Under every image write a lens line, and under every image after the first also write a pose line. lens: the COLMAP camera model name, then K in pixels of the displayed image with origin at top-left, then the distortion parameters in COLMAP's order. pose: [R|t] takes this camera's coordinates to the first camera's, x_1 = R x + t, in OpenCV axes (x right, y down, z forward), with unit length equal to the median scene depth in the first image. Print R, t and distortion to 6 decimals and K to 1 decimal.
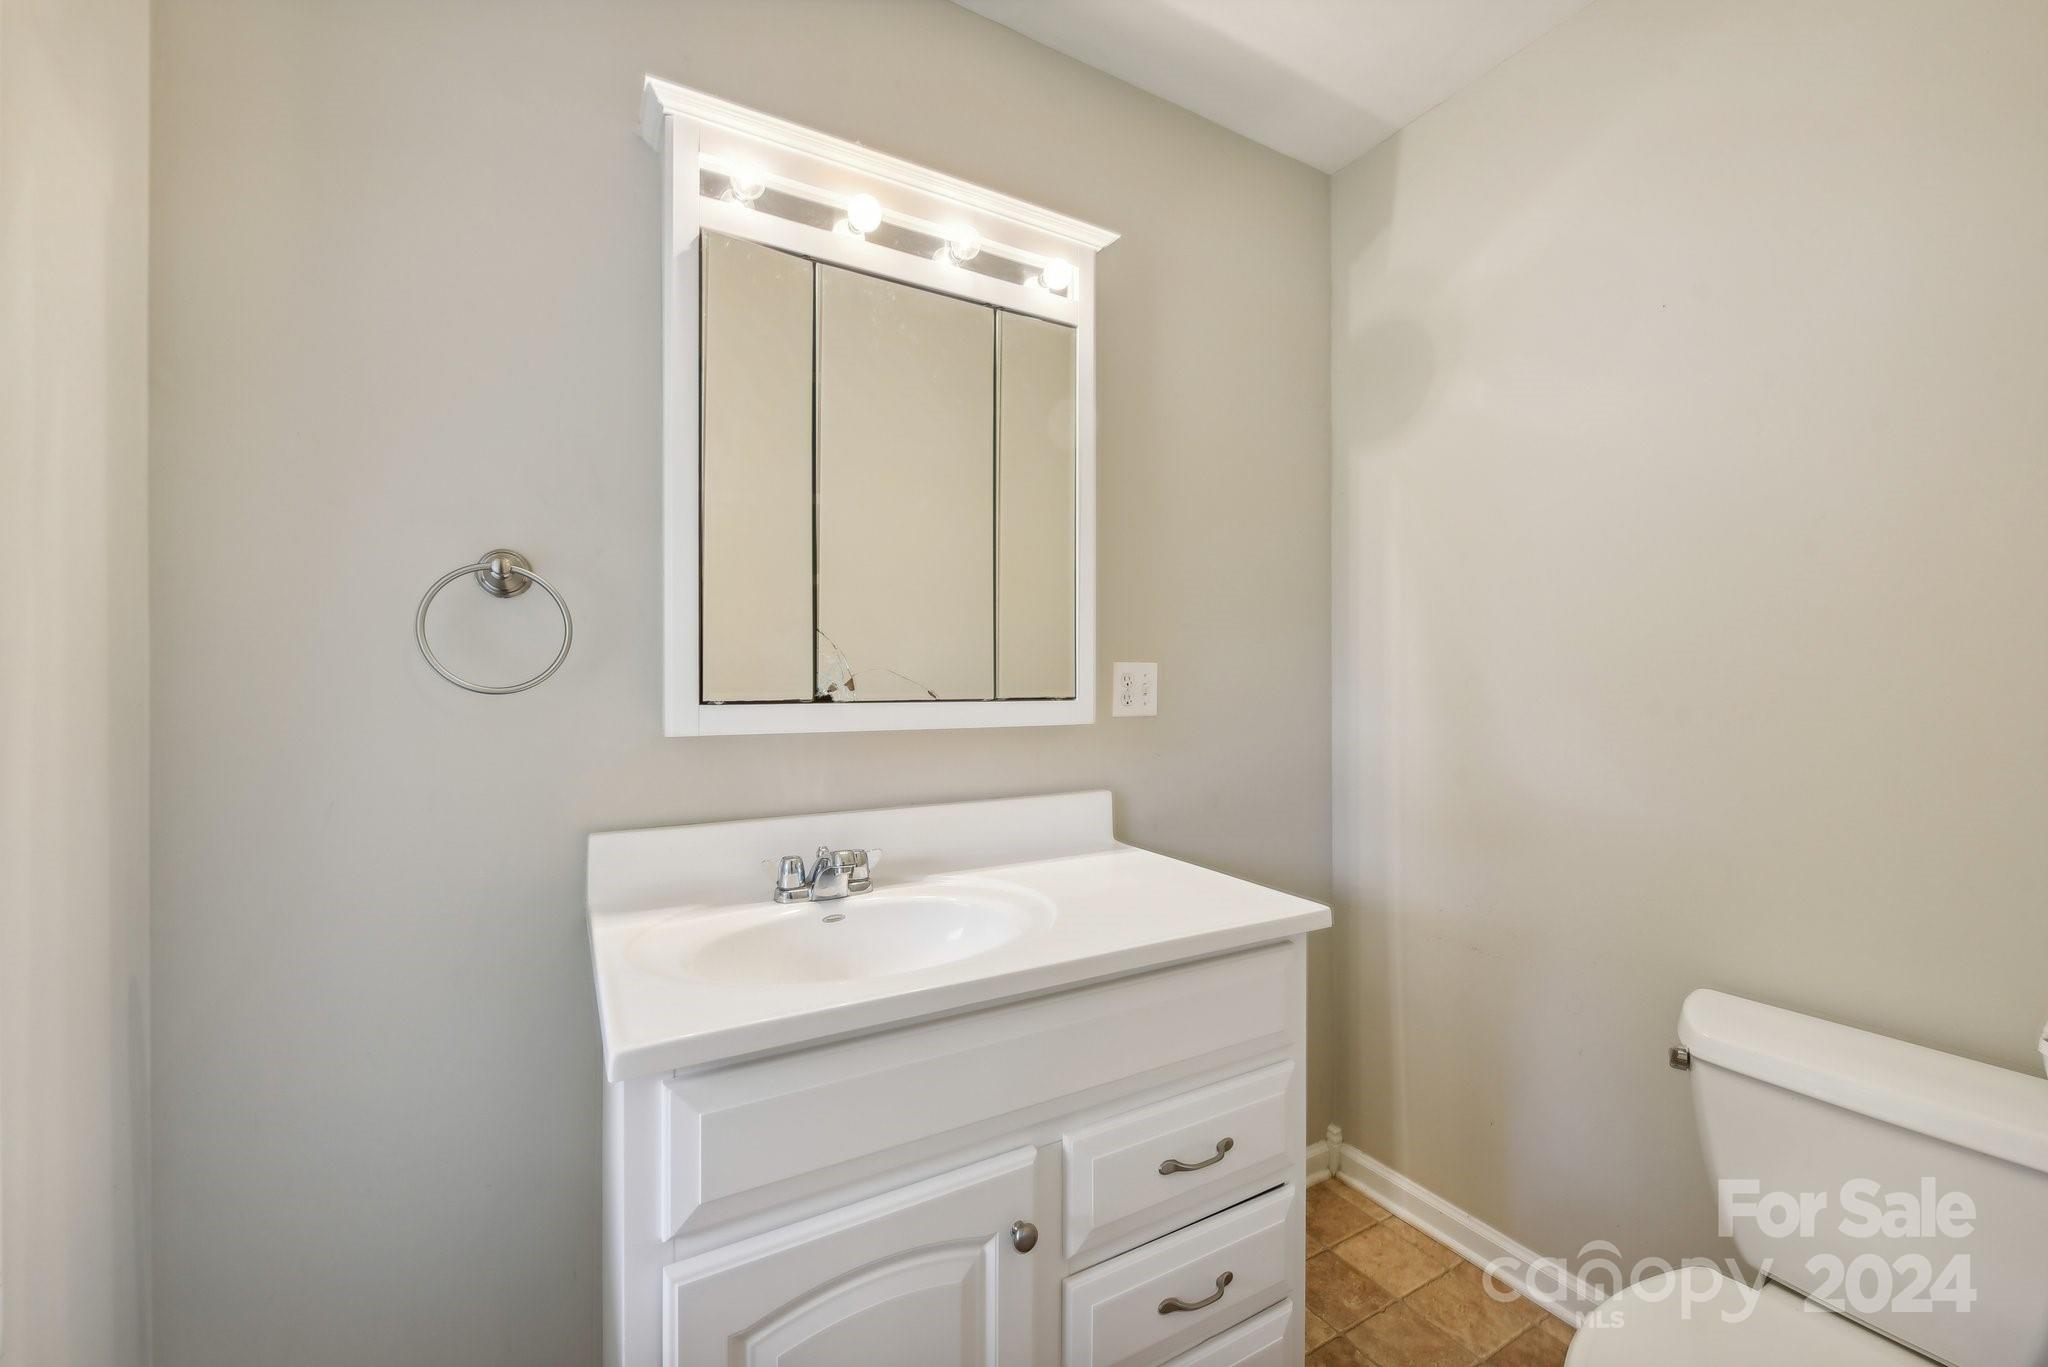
lens RADIAL K [[816.2, 0, 1023.2], [0, 816.2, 687.4], [0, 0, 1]] dist [-0.008459, -0.000586]
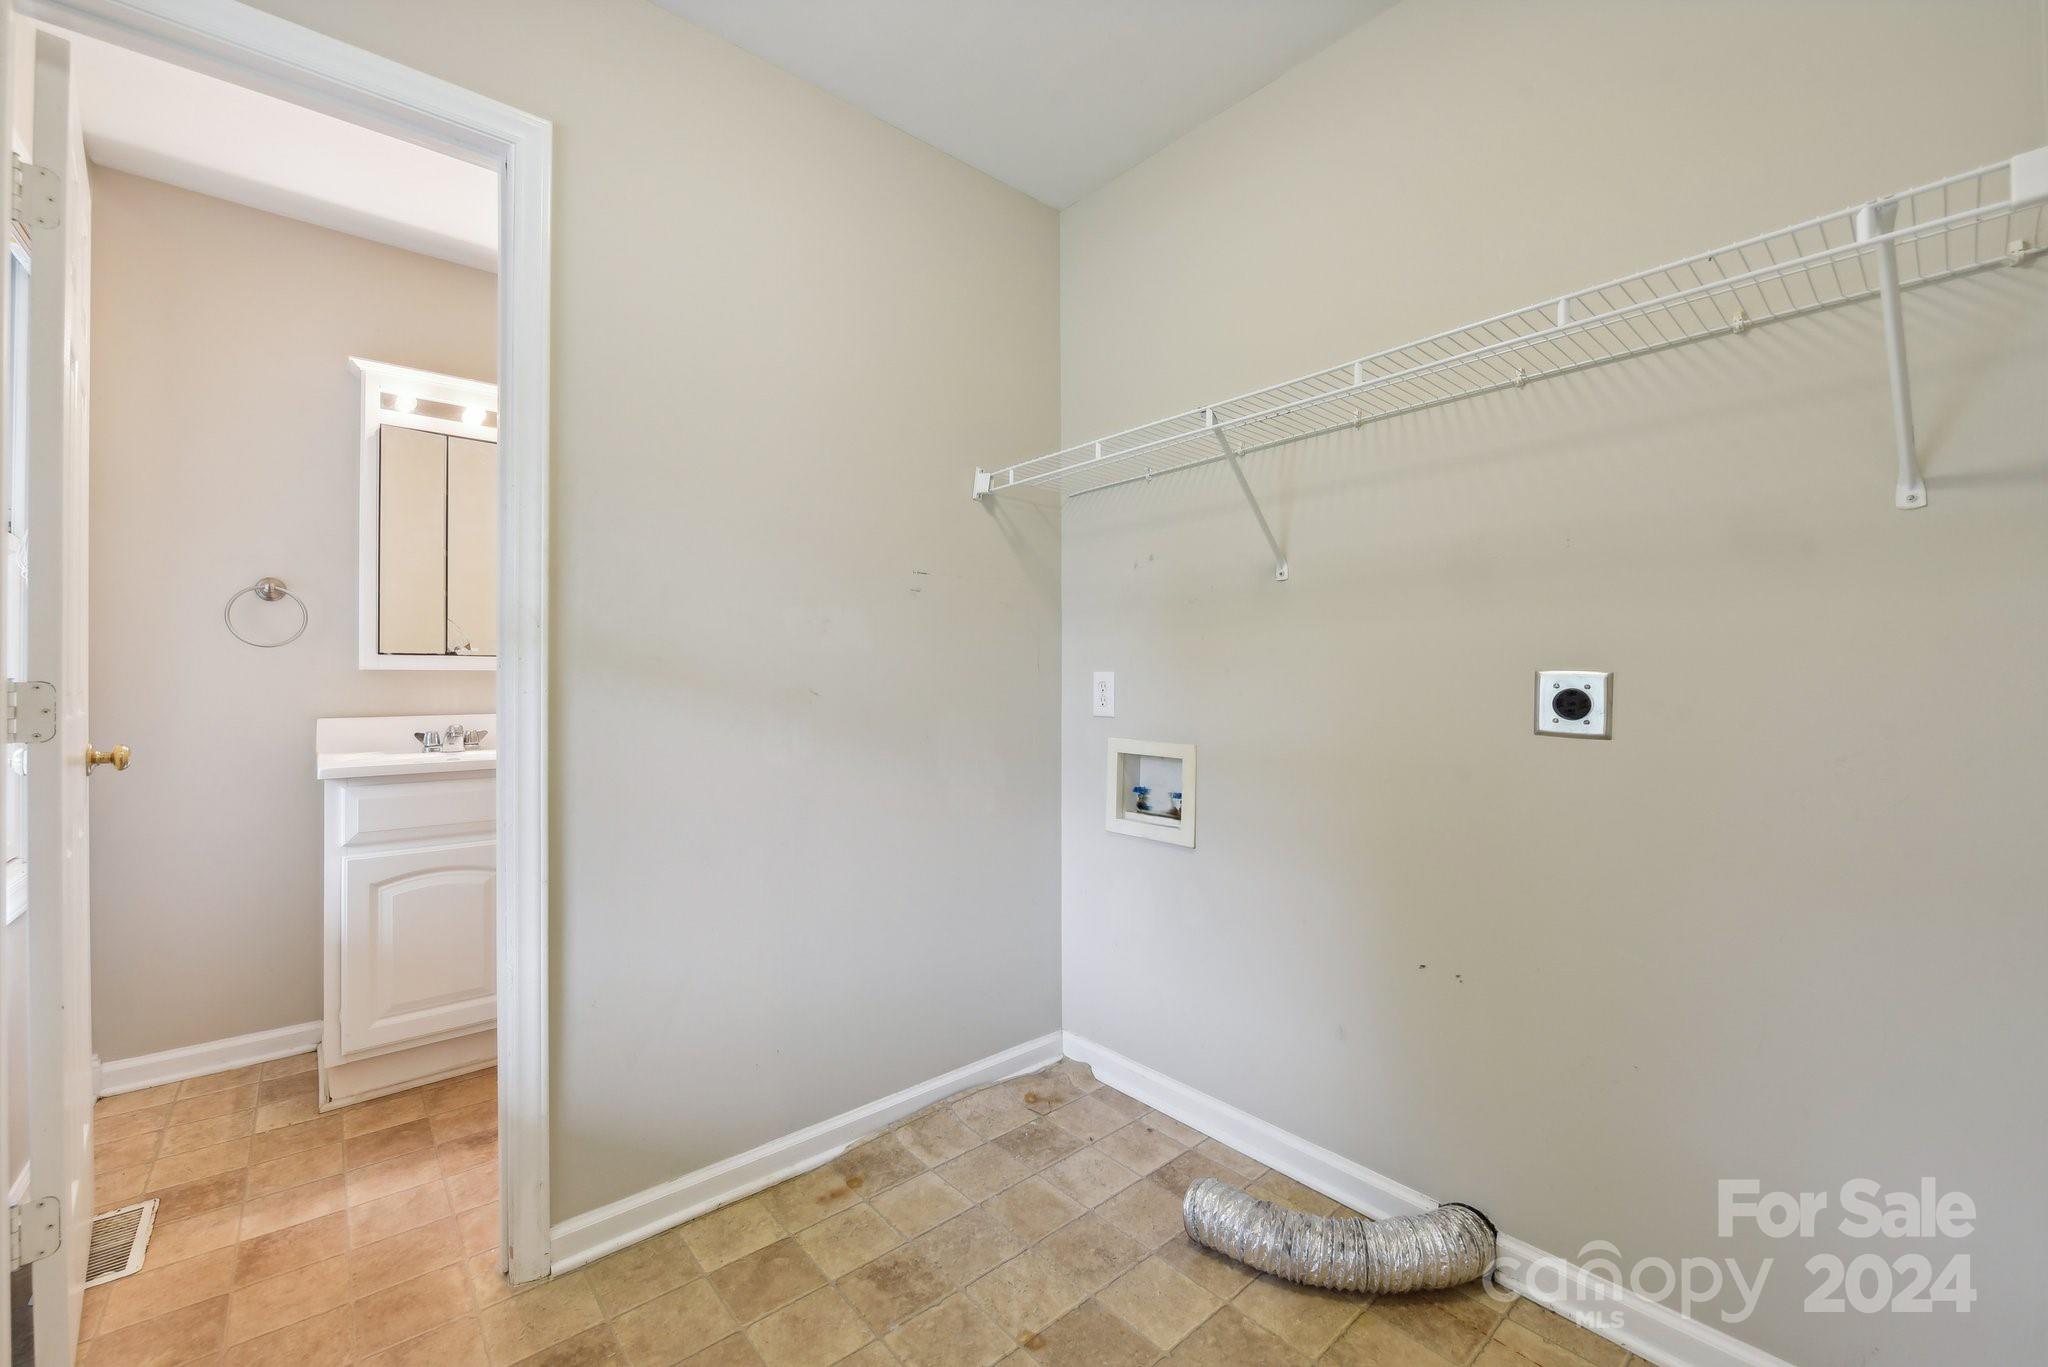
lens RADIAL K [[820.6, 0, 1022.7], [0, 820.6, 671.1], [0, 0, 1]] dist [-0.007891, -0.000430]
pose [[0.979174, 0.012028, 0.202666, 0.794153], [-0.014350, 0.999847, 0.009995, 0.018866], [-0.202515, -0.012695, 0.979197, -1.377195]]
